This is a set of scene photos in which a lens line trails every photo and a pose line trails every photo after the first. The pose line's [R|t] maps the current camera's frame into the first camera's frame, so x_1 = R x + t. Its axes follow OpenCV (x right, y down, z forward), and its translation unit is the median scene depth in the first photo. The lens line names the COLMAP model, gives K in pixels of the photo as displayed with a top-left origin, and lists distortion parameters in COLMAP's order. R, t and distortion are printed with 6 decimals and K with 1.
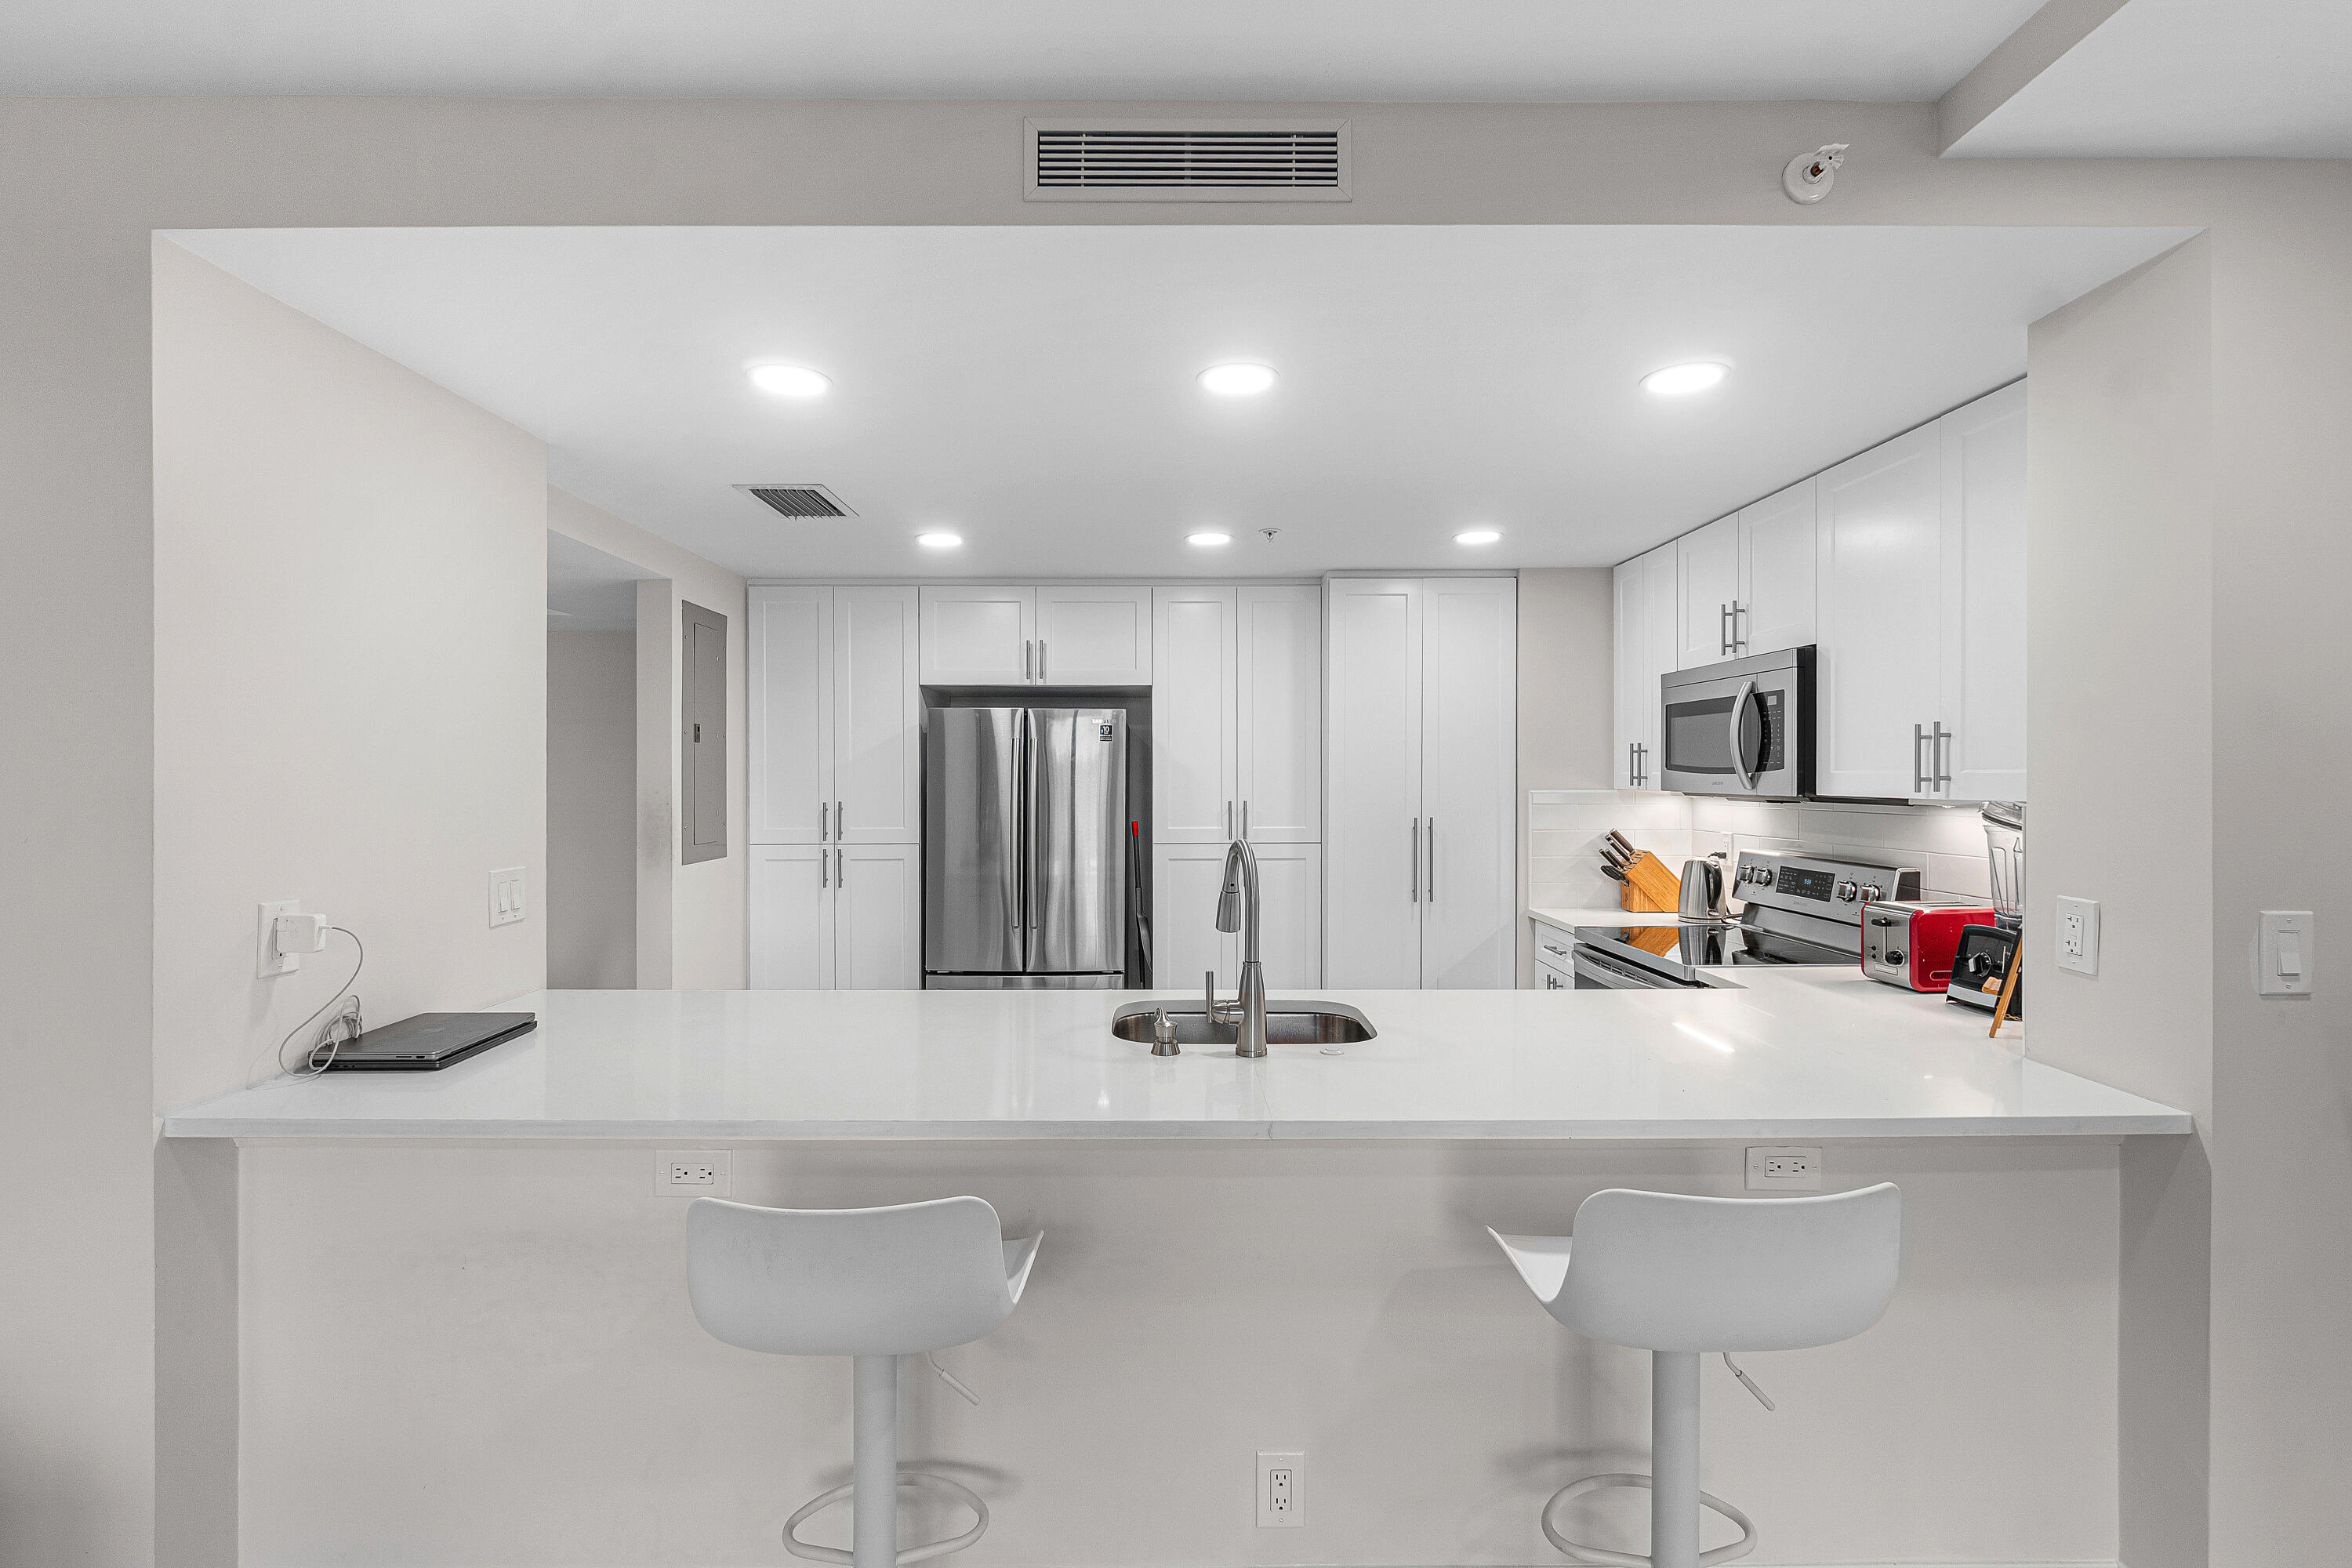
lens RADIAL K [[1050.8, 0, 1184.9], [0, 1050.8, 792.4], [0, 0, 1]] dist [-0.001071, -0.000665]
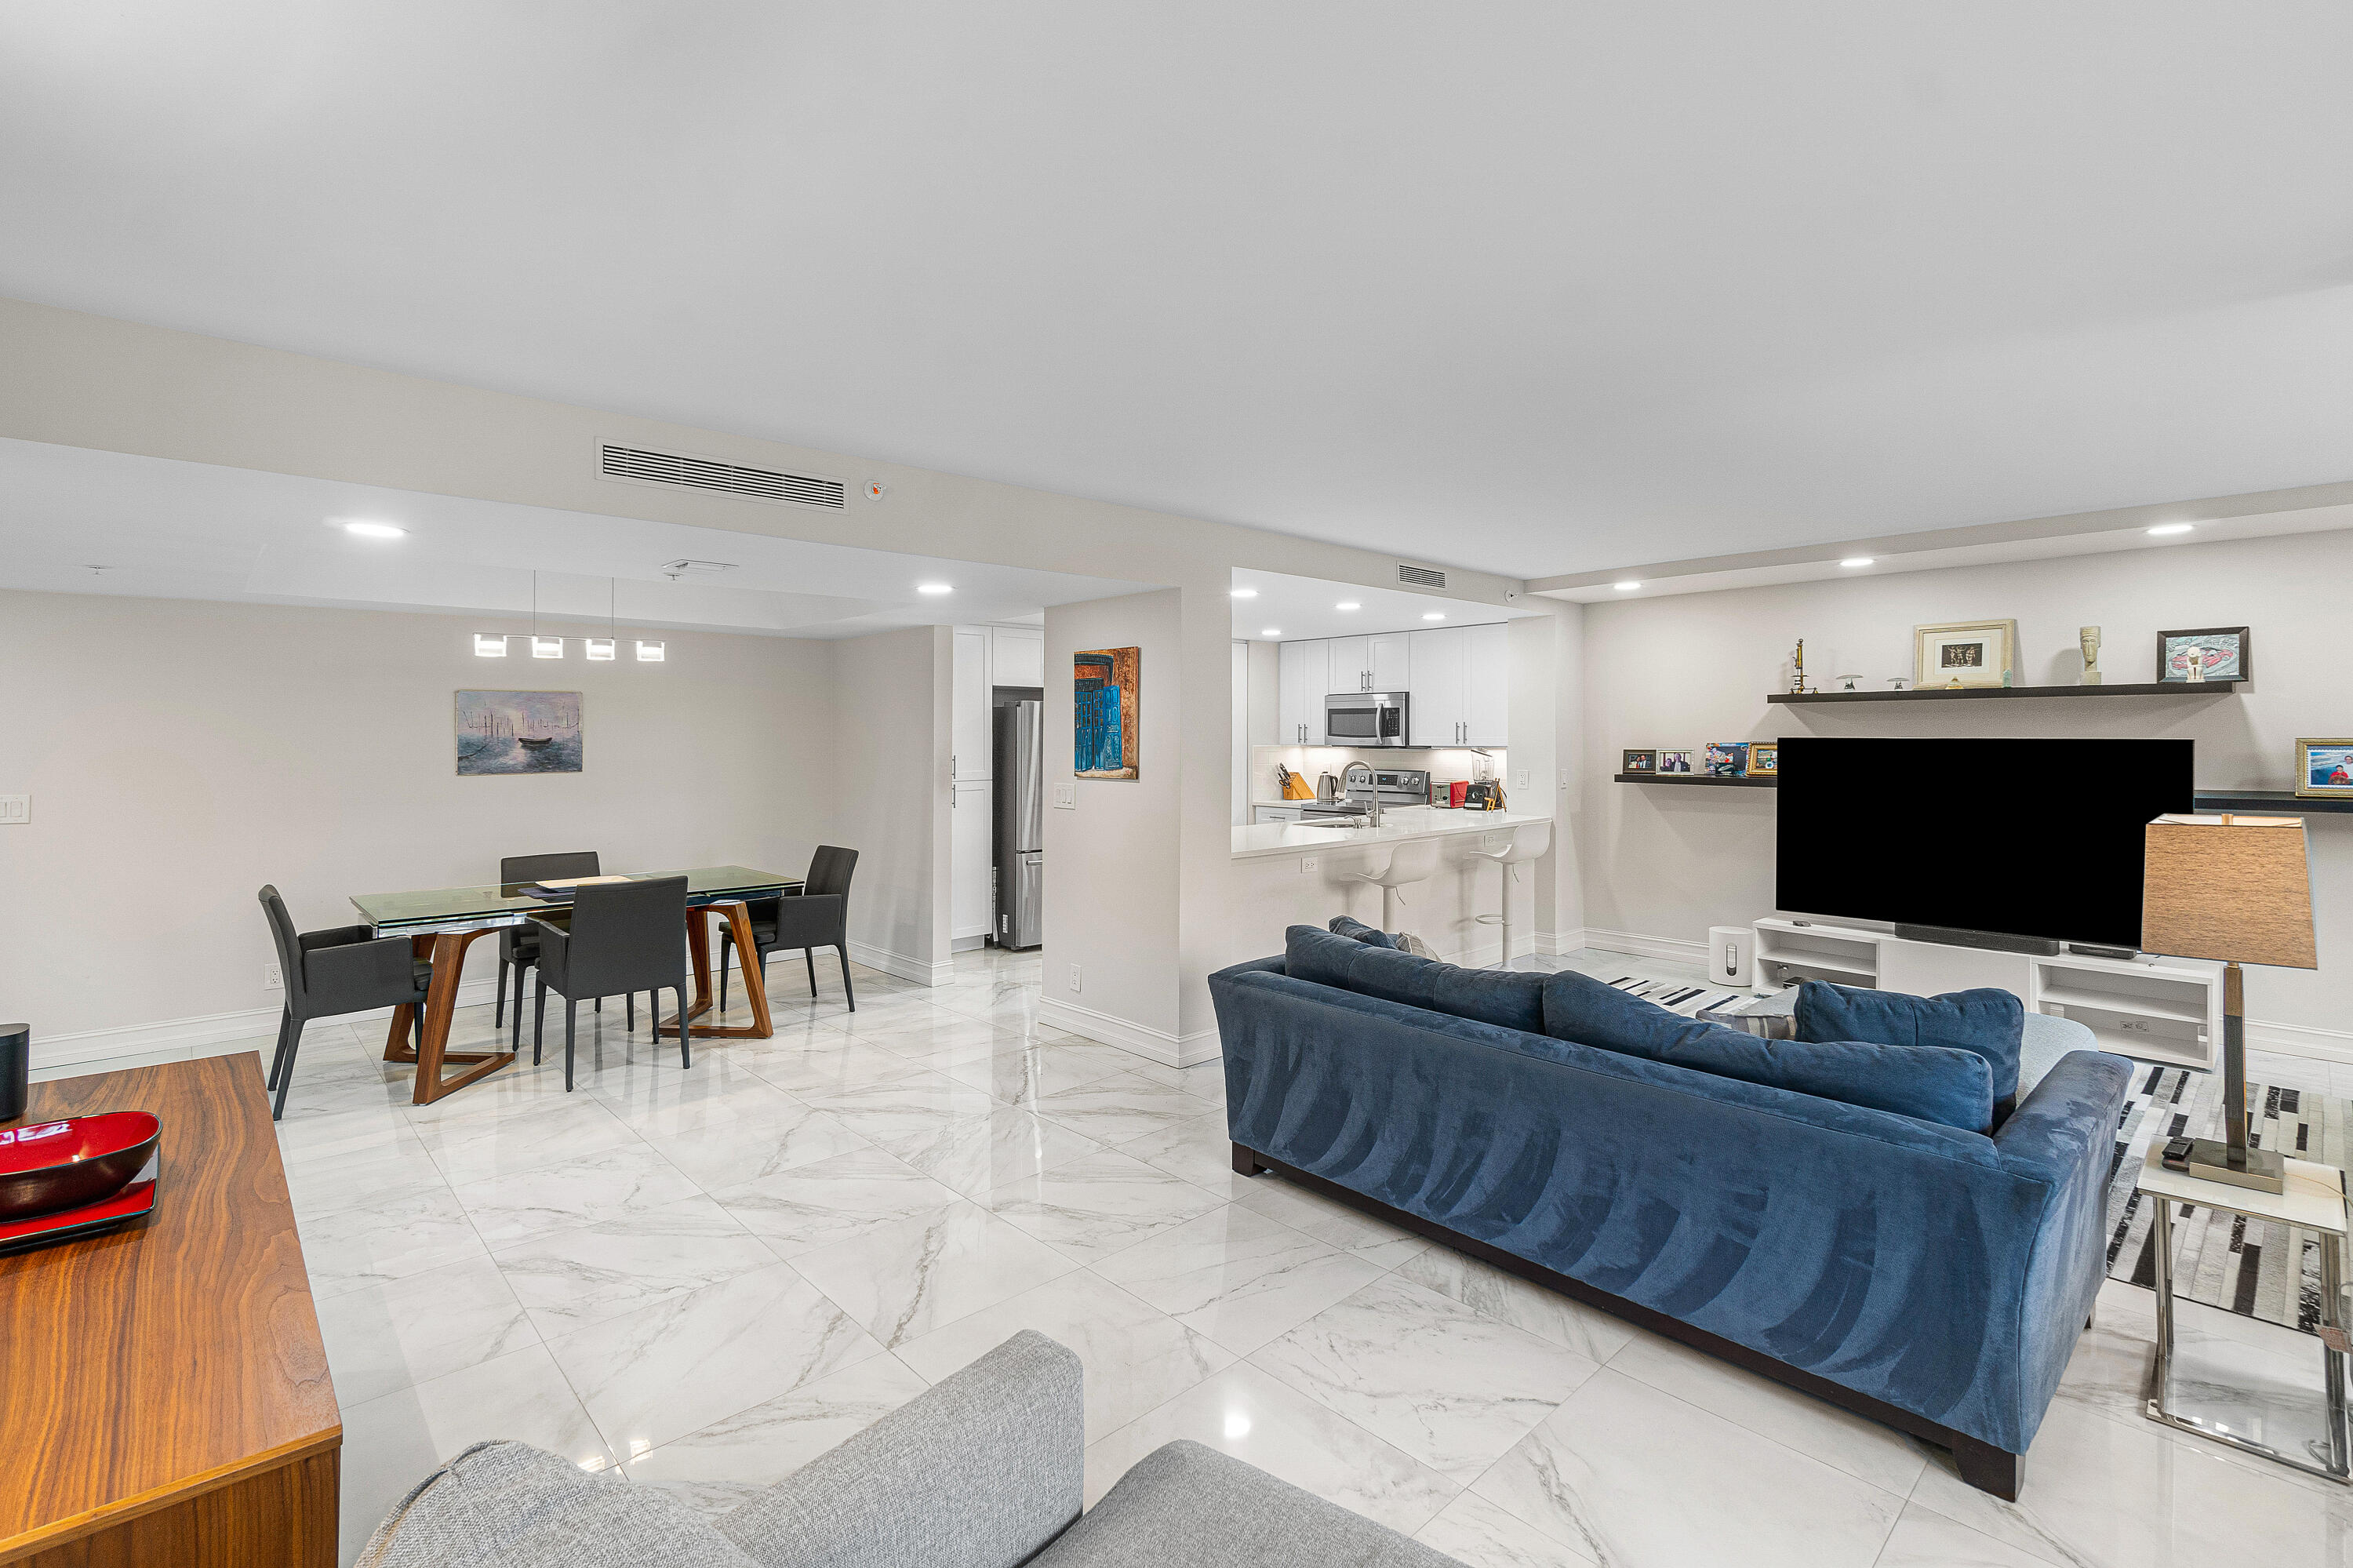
lens RADIAL K [[1051.3, 0, 1152.0], [0, 1051.3, 751.9], [0, 0, 1]] dist [-0.001071, -0.000665]
pose [[0.741865, -0.014160, 0.670399, -1.337039], [0.014774, 0.999879, 0.004771, -0.002025], [-0.670386, 0.006365, 0.741985, -0.469331]]
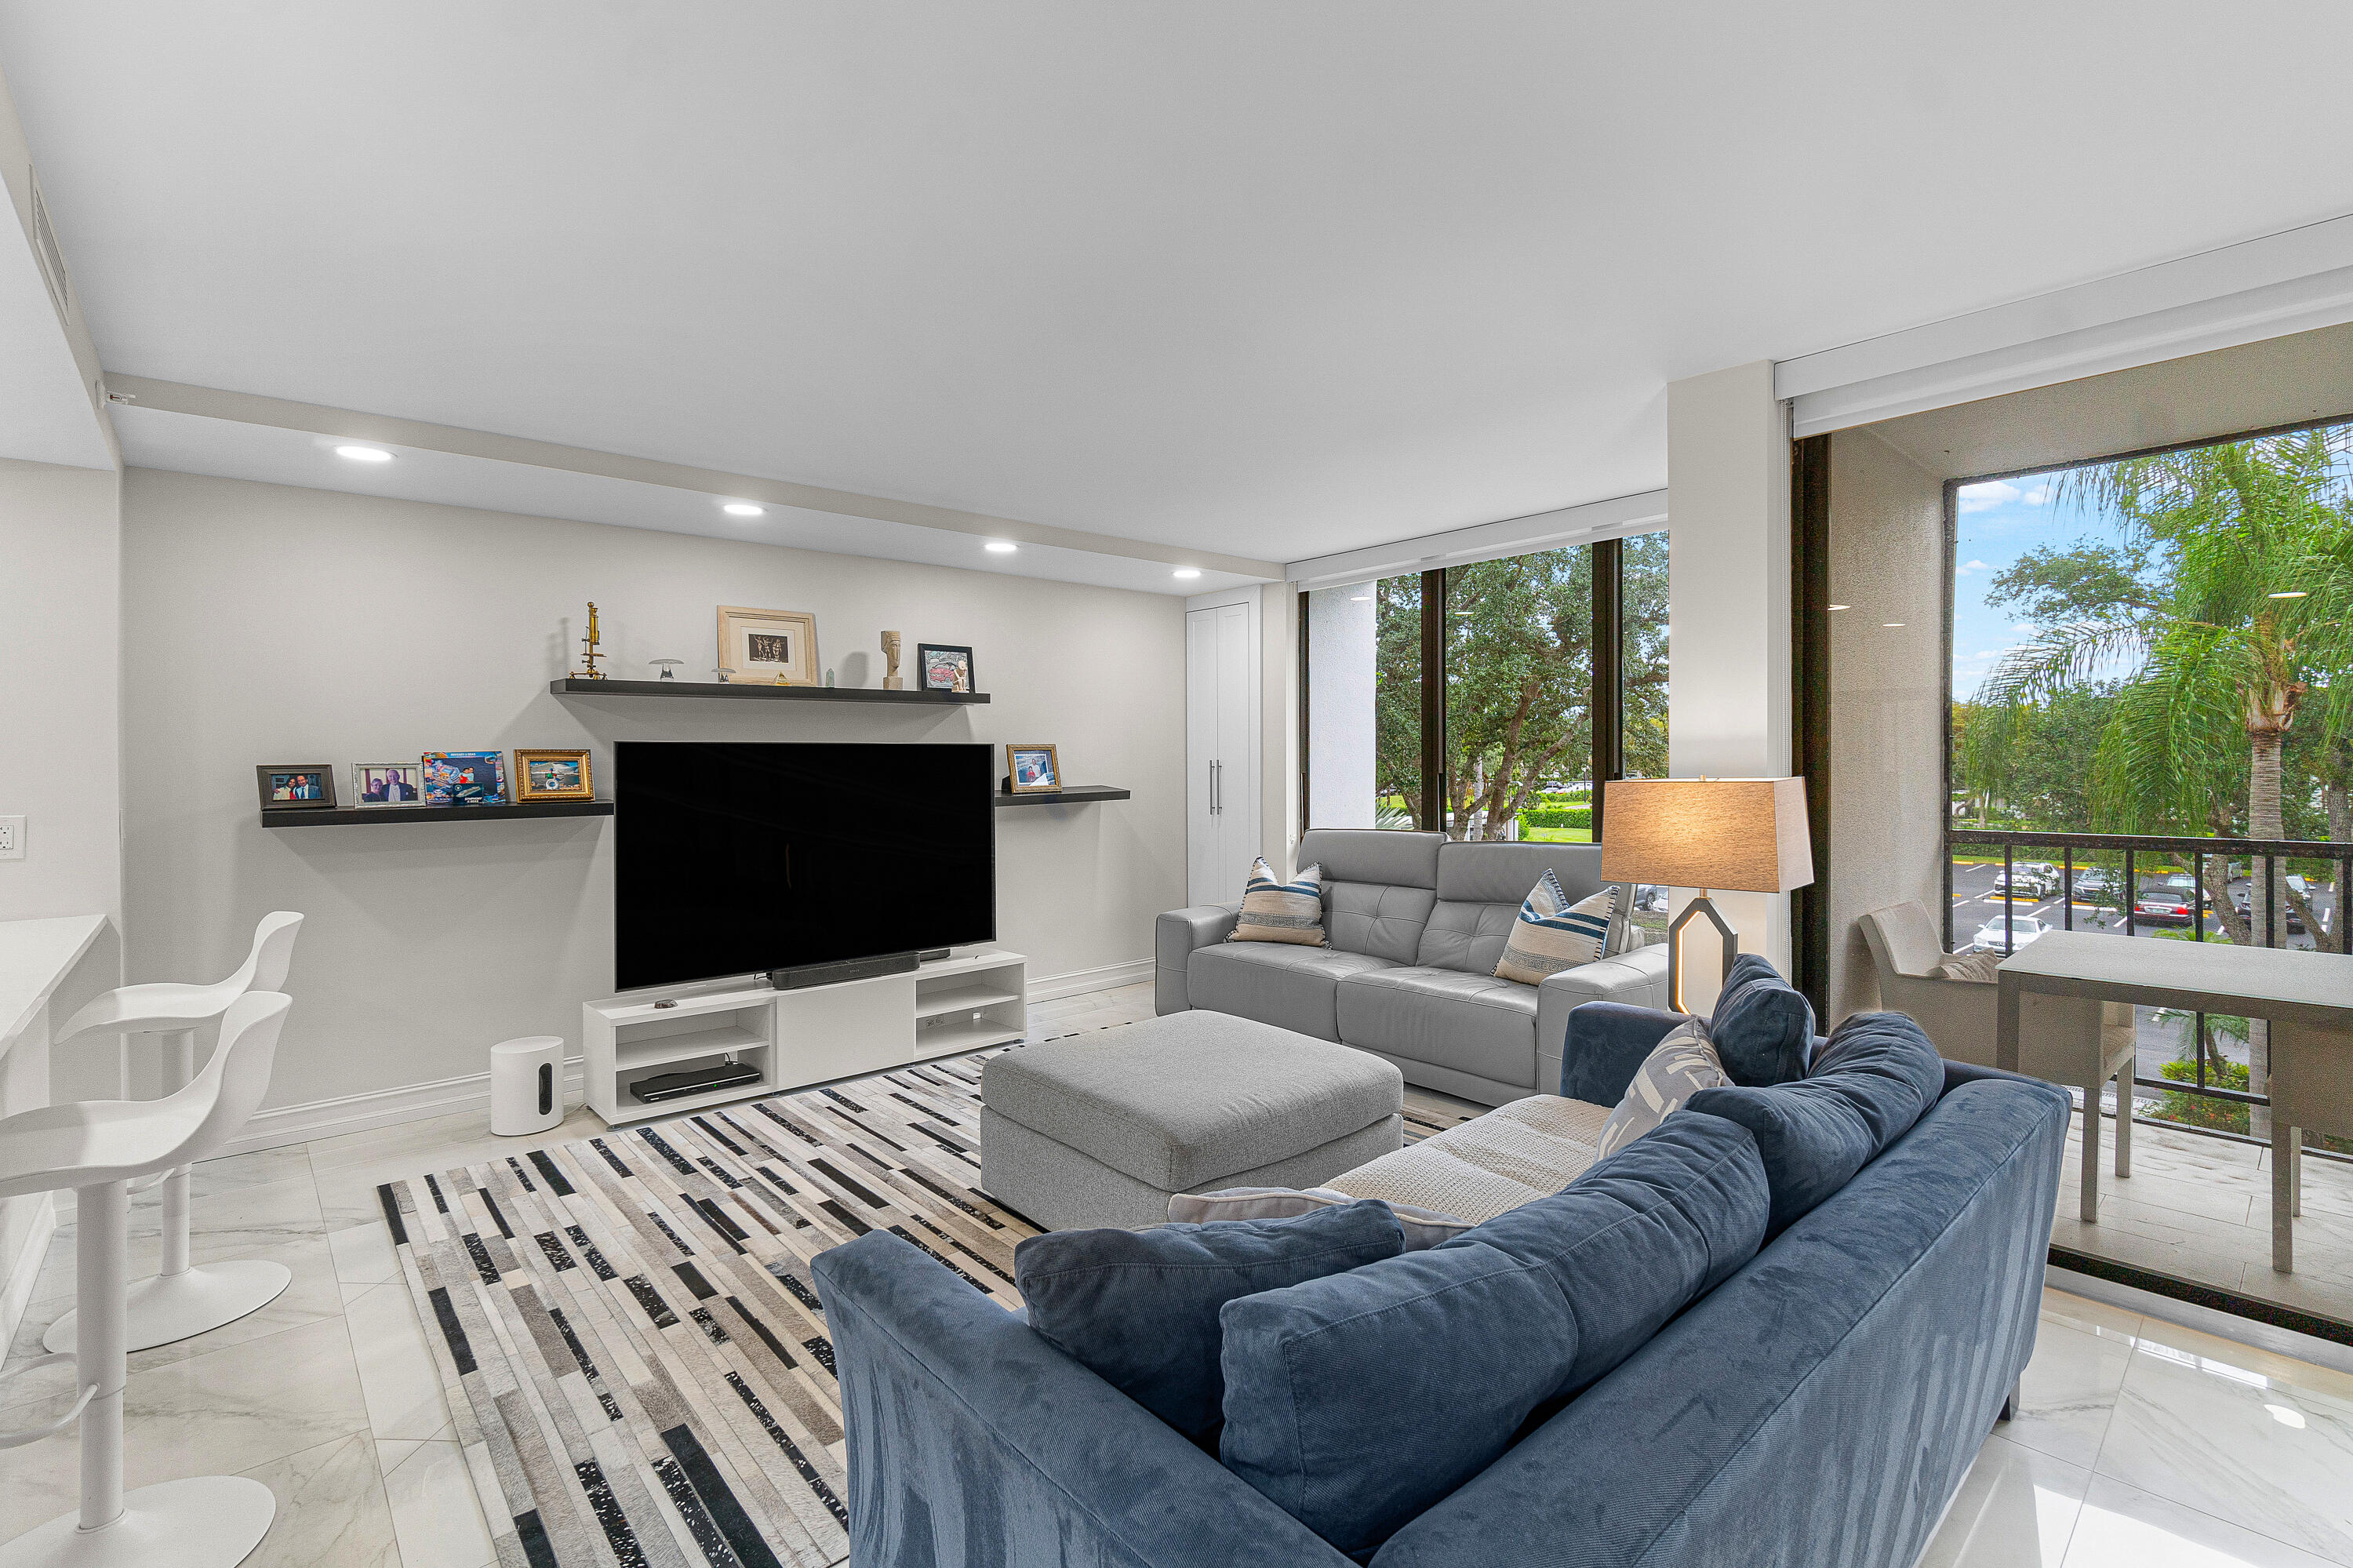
lens RADIAL K [[1051.3, 0, 1166.6], [0, 1051.3, 754.4], [0, 0, 1]] dist [-0.001071, -0.000665]
pose [[-0.649422, 0.010946, 0.760350, -0.785287], [0.025736, 0.999640, 0.007591, 0.018324], [-0.759993, 0.024498, -0.649469, 0.337508]]
